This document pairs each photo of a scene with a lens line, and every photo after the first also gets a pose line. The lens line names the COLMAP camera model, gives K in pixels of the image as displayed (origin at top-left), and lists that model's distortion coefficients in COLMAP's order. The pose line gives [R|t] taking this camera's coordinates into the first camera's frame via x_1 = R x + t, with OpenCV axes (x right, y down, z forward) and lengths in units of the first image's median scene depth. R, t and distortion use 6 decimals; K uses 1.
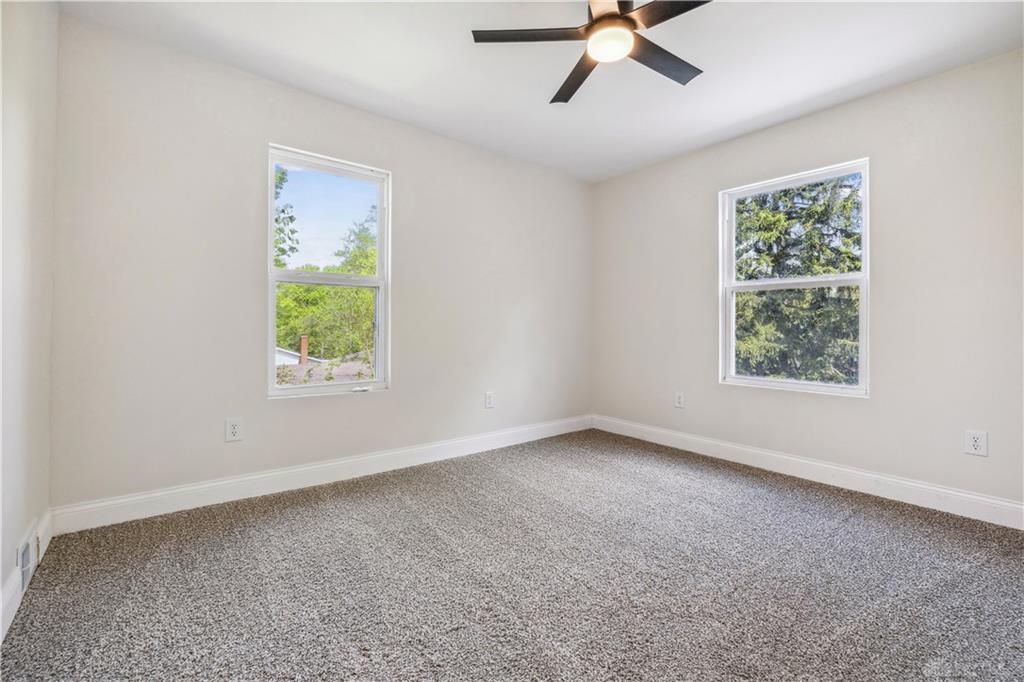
lens RADIAL K [[438.7, 0, 503.5], [0, 438.7, 324.8], [0, 0, 1]] dist [0.001392, -0.000210]
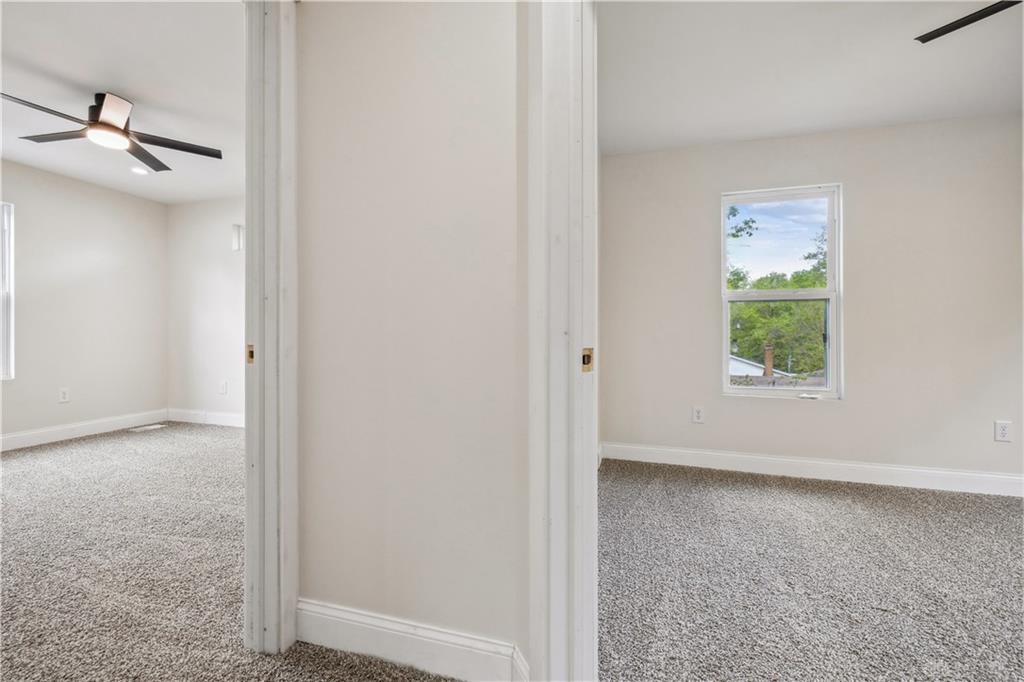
lens RADIAL K [[428.3, 0, 509.8], [0, 428.3, 334.0], [0, 0, 1]] dist [-0.001139, 0.000054]
pose [[0.564661, -0.010297, -0.825258, 0.137696], [0.006152, 0.999947, -0.008268, -0.000667], [0.825300, -0.000408, 0.564695, -0.207904]]
